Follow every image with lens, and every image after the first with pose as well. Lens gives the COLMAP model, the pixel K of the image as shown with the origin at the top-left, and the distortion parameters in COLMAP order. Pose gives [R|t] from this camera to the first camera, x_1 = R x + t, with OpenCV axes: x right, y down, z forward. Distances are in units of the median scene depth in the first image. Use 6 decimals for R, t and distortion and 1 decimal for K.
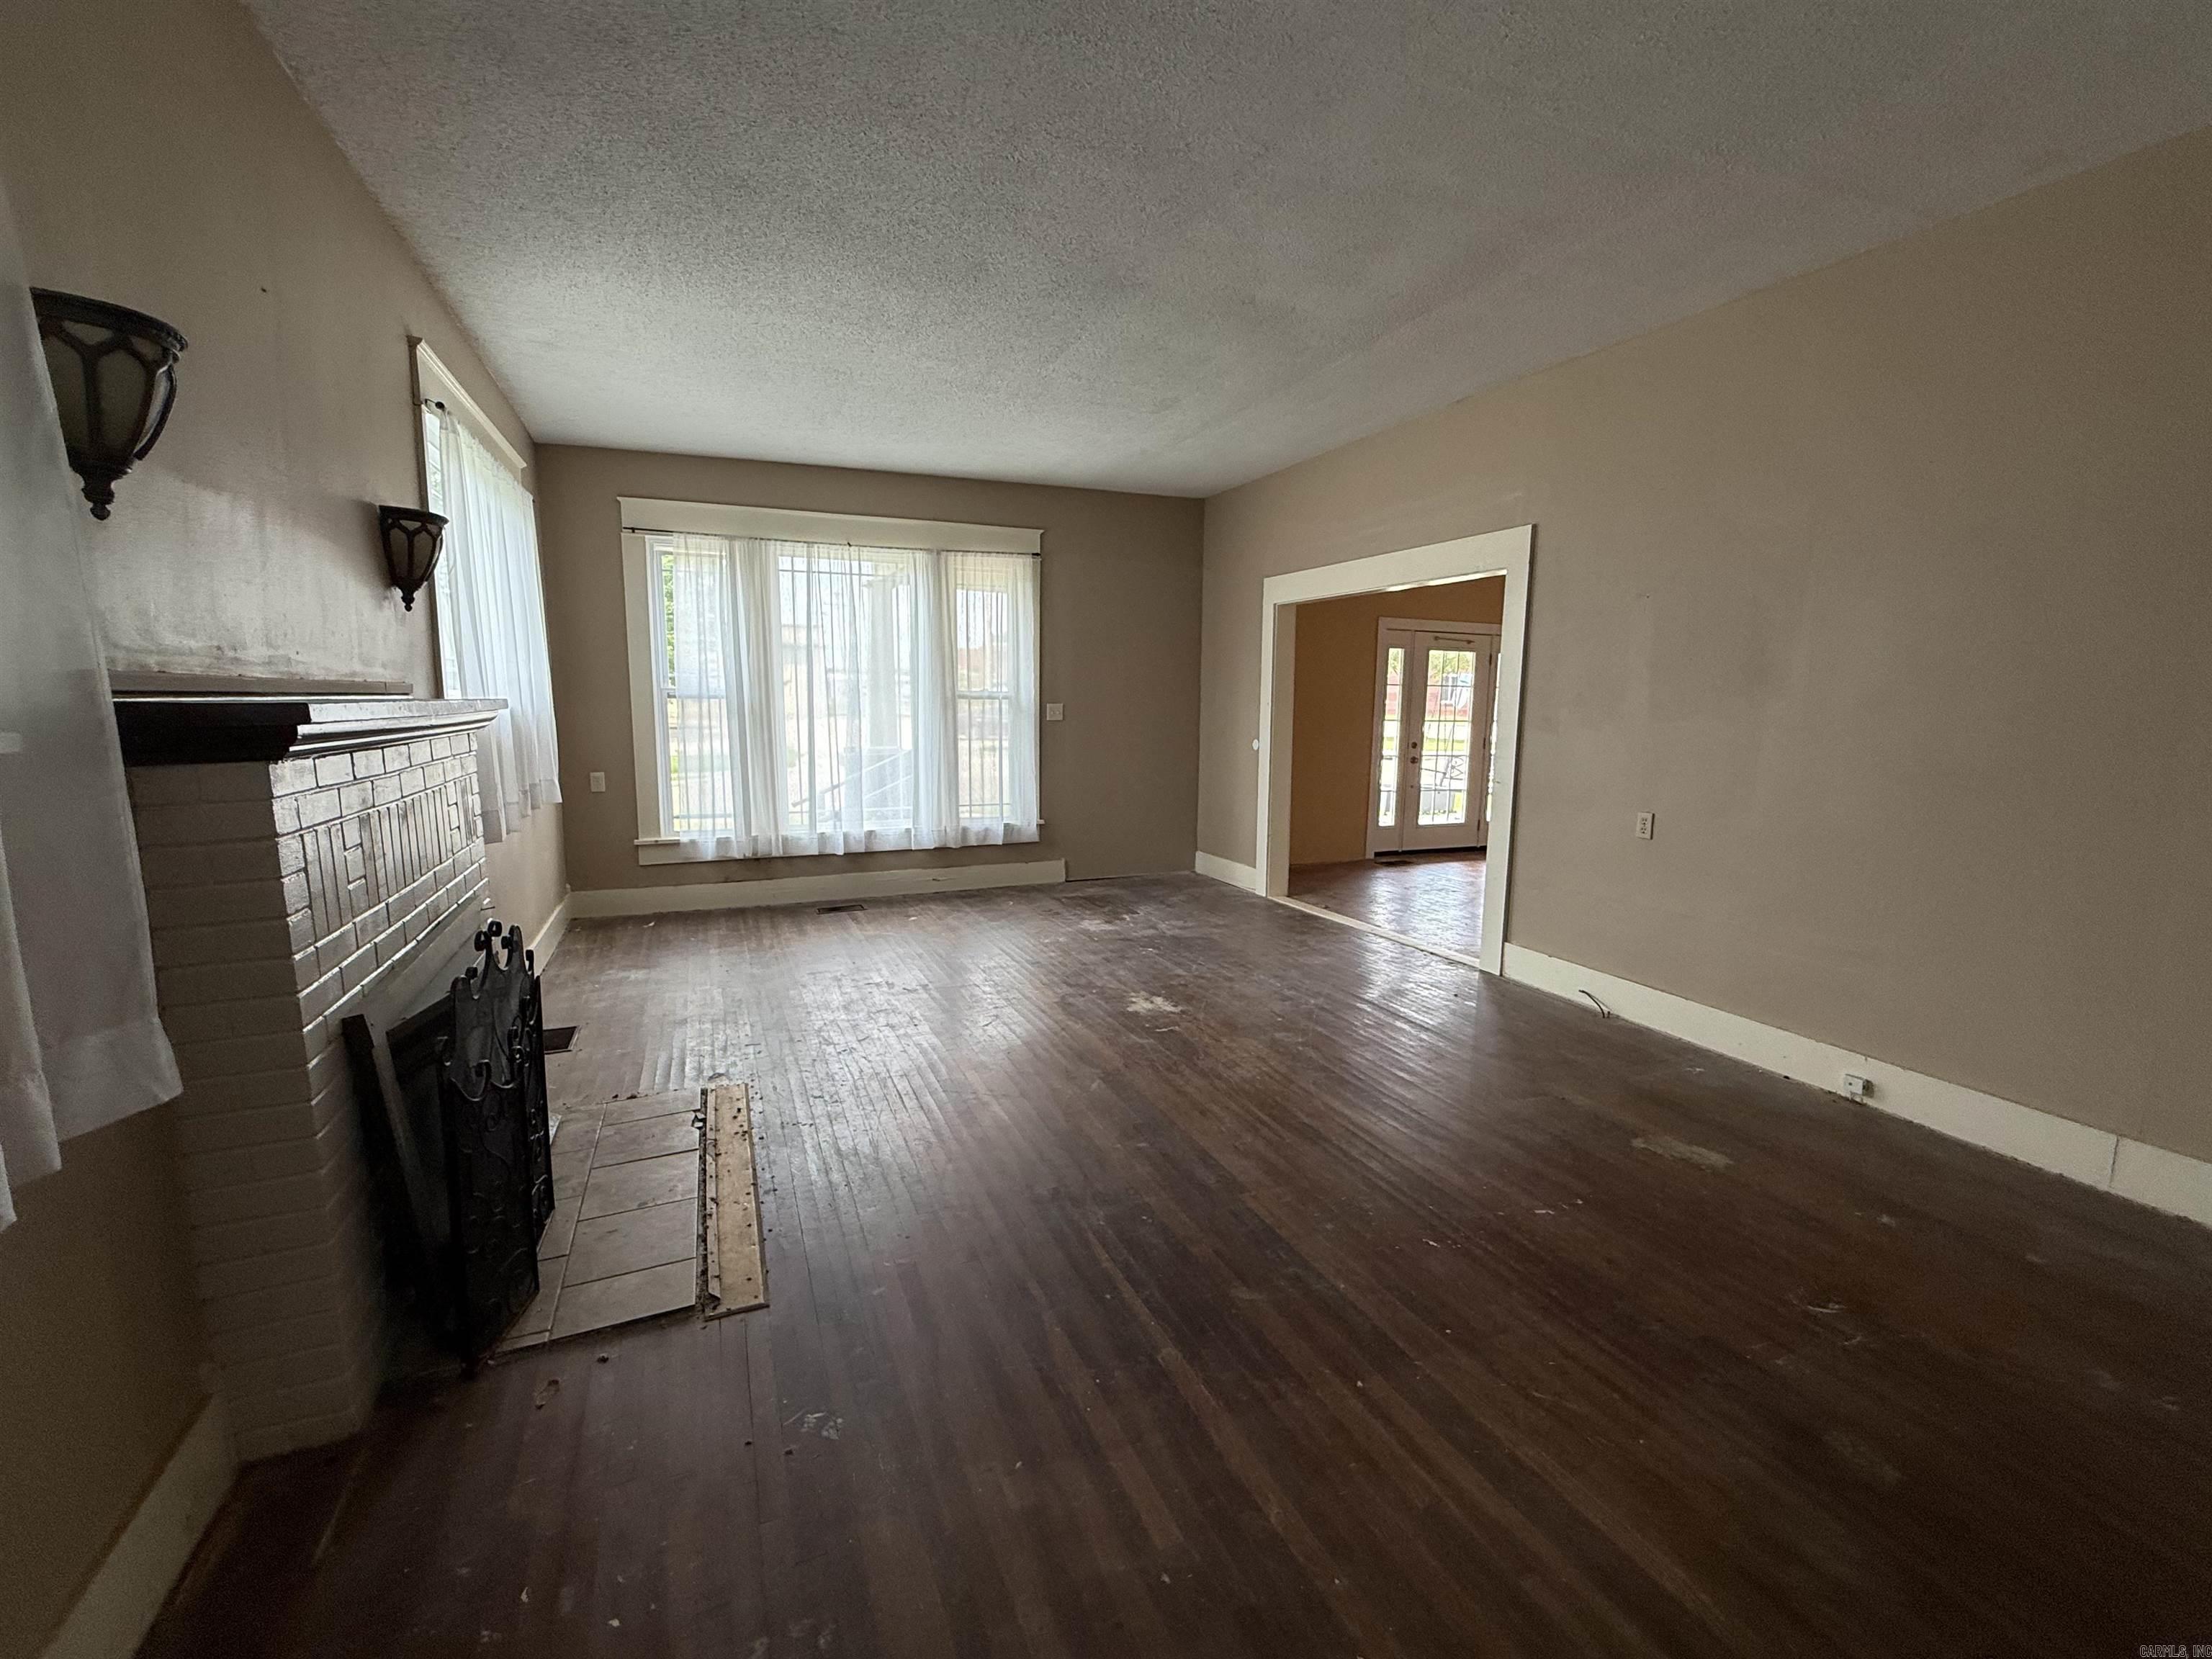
lens RADIAL K [[935.0, 0, 1106.0], [0, 935.0, 829.5], [0, 0, 1]] dist [-0.000567, -0.000093]
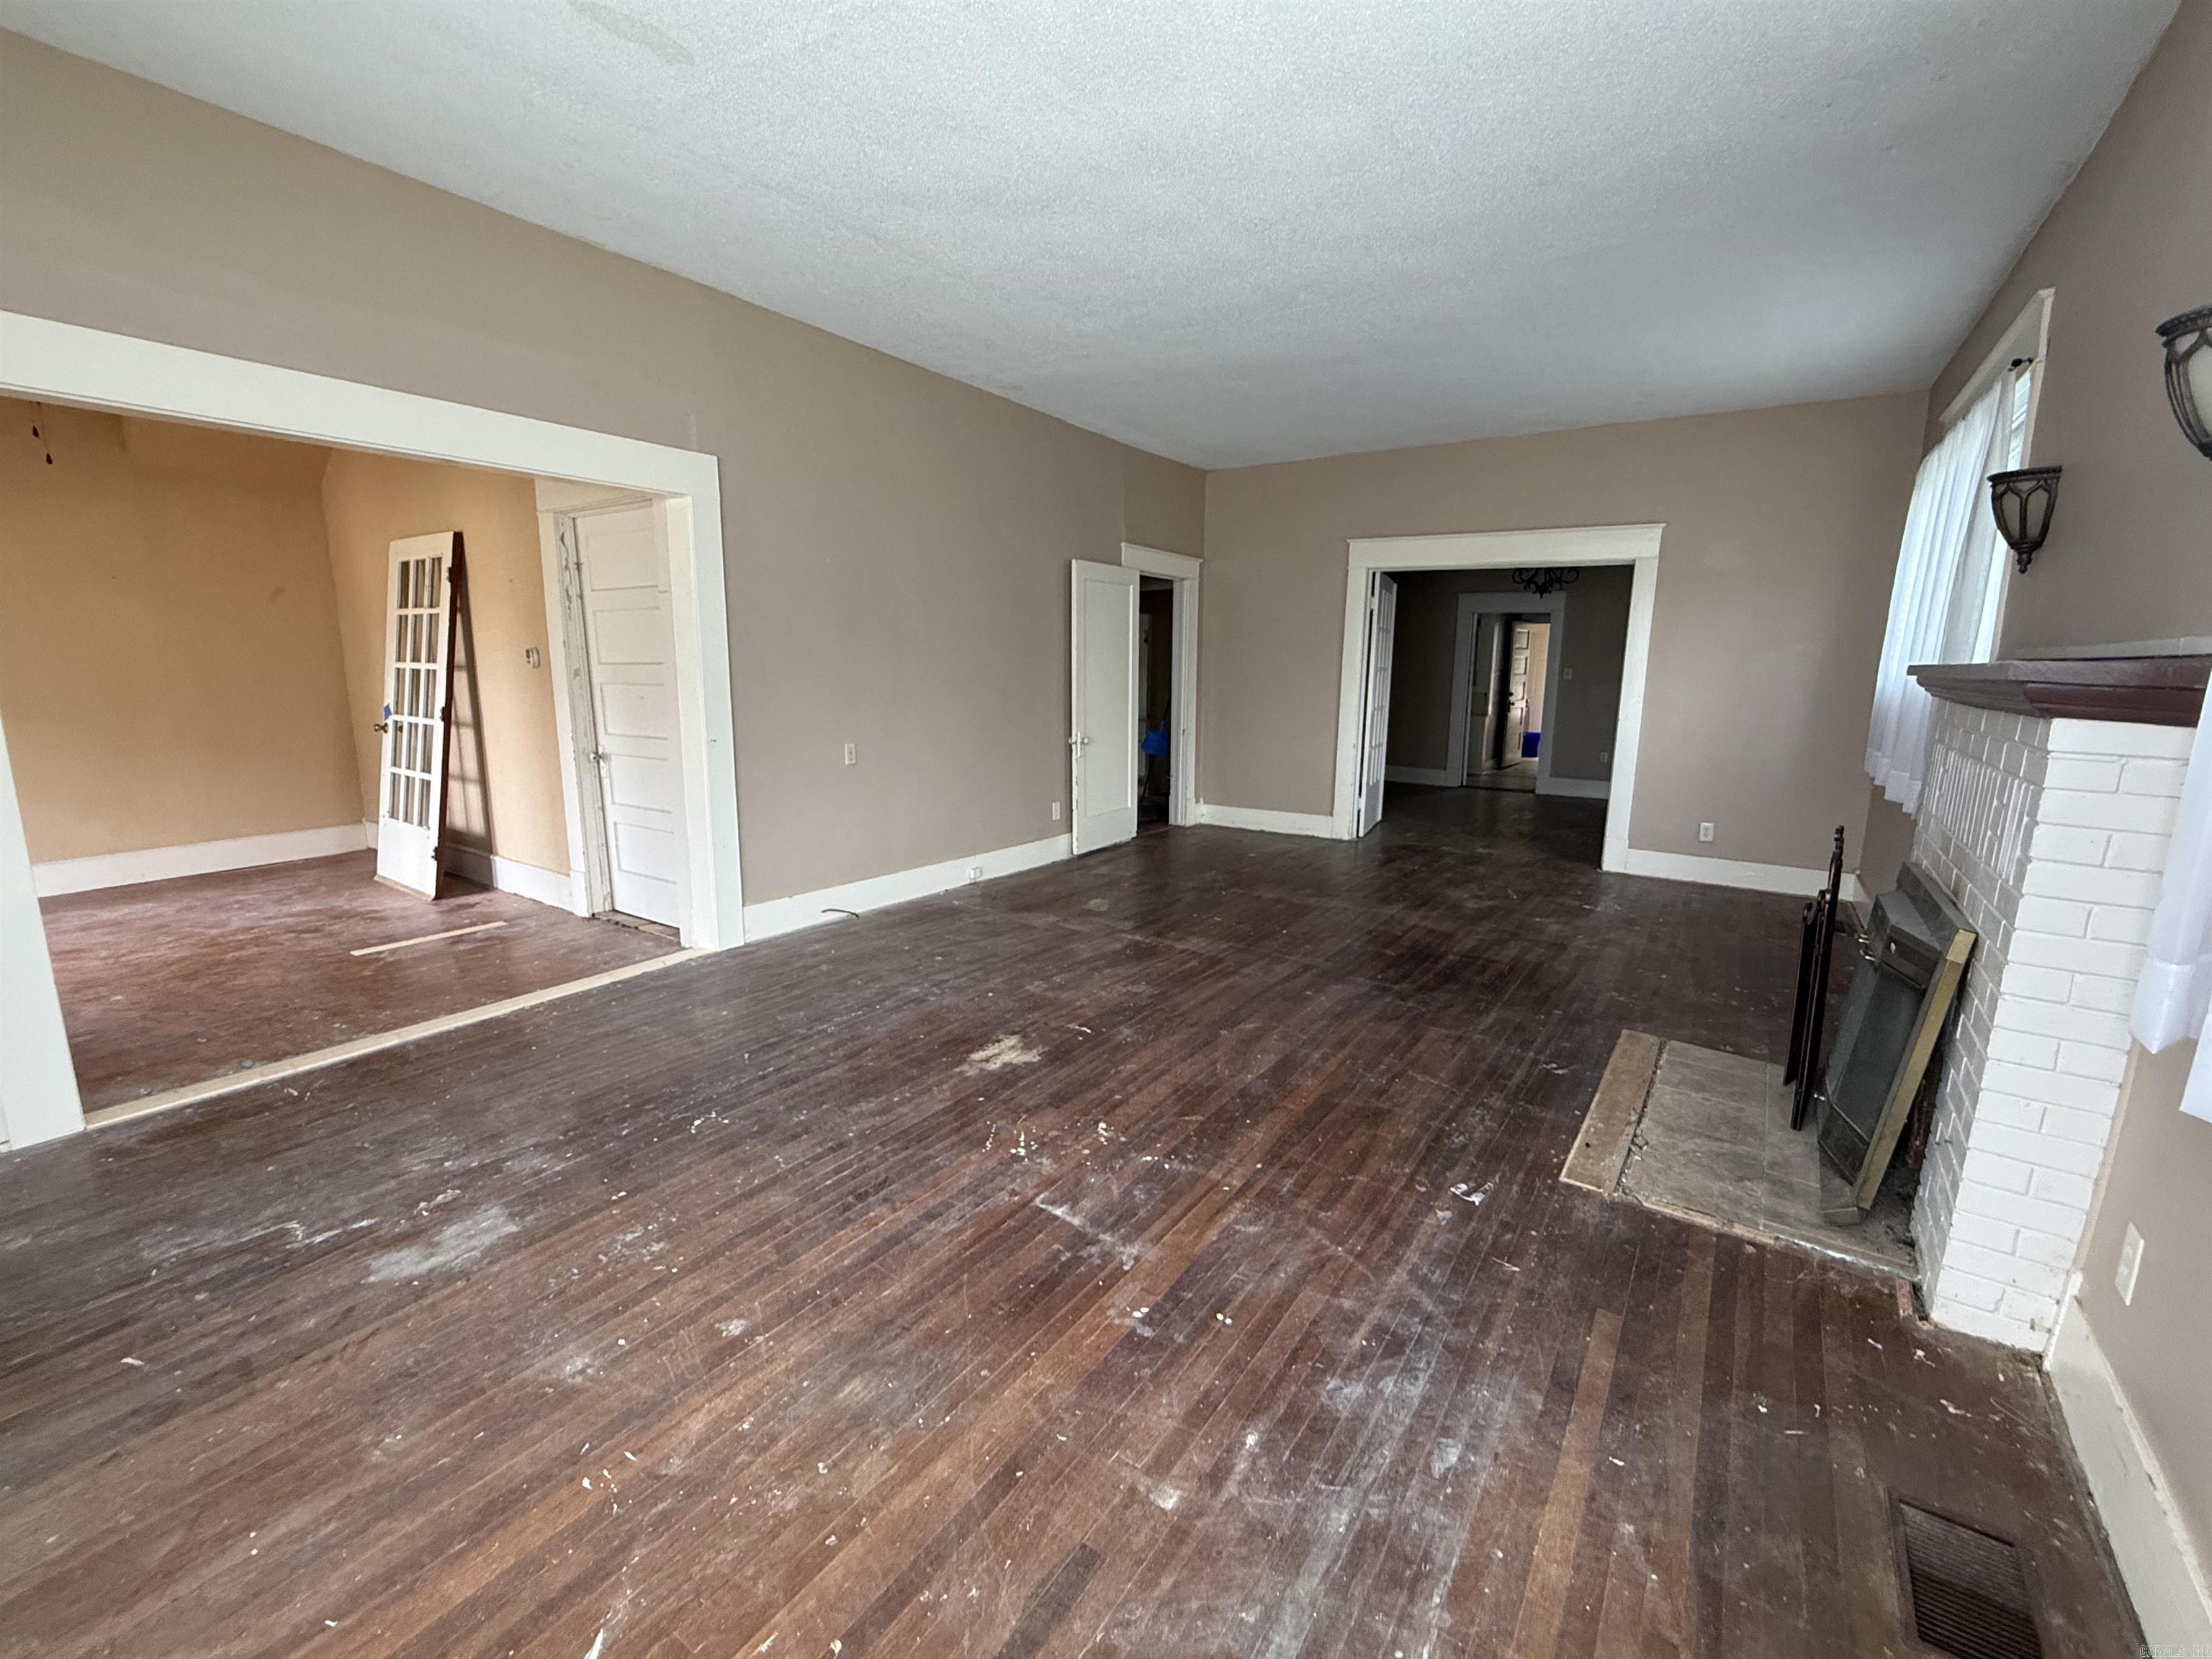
lens RADIAL K [[935.0, 0, 1106.0], [0, 935.0, 829.5], [0, 0, 1]] dist [-0.000567, -0.000093]
pose [[-0.531055, -0.158654, 0.832352, -0.558874], [0.106249, 0.962093, 0.251173, -0.158918], [-0.840649, 0.221823, -0.494068, 1.180758]]
